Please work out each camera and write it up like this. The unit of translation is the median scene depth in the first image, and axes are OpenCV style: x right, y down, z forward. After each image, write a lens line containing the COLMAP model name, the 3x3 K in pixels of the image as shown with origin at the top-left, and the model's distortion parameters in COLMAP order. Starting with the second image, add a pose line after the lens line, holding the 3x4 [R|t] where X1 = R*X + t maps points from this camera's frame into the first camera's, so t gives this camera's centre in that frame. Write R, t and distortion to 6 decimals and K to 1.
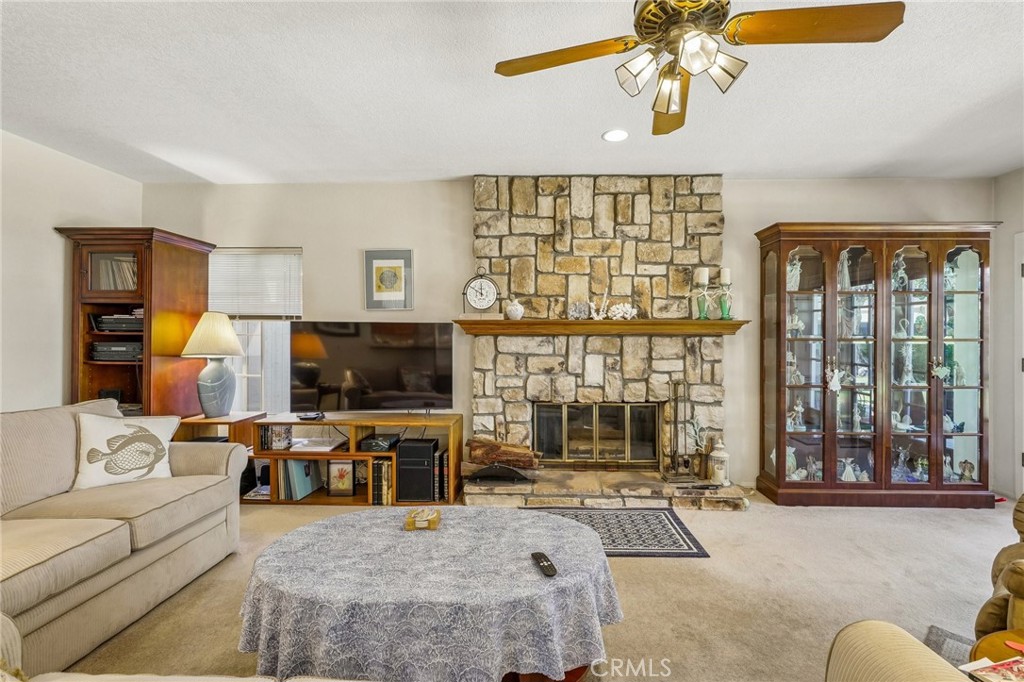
lens RADIAL K [[470.1, 0, 532.9], [0, 470.1, 338.8], [0, 0, 1]] dist [-0.008928, 0.002598]
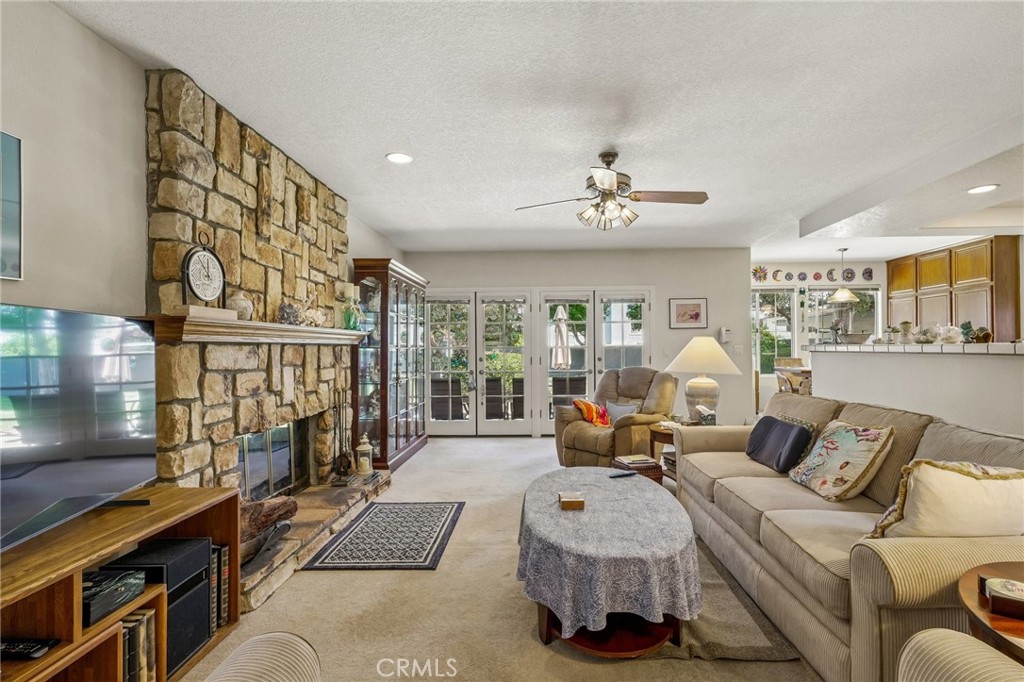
lens RADIAL K [[470.1, 0, 536.2], [0, 470.1, 345.3], [0, 0, 1]] dist [-0.008928, 0.002598]
pose [[-0.024851, 0.002772, 0.999687, -0.723940], [0.004265, 0.999987, -0.002667, -0.000913], [-0.999682, 0.004197, -0.024863, 0.572598]]
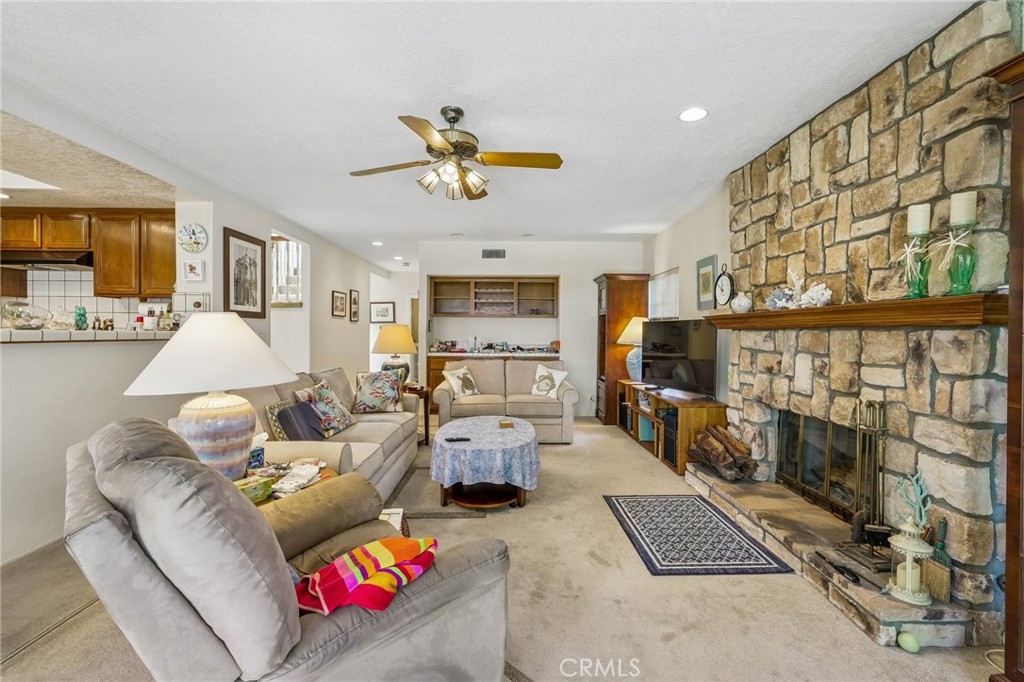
lens RADIAL K [[449.9, 0, 512.6], [0, 449.9, 341.2], [0, 0, 1]] dist [0.001007, -0.000154]
pose [[0.047641, 0.016402, -0.998730, 0.849058], [-0.004978, 0.999857, 0.016183, 0.003187], [0.998852, 0.004201, 0.047716, 0.481391]]
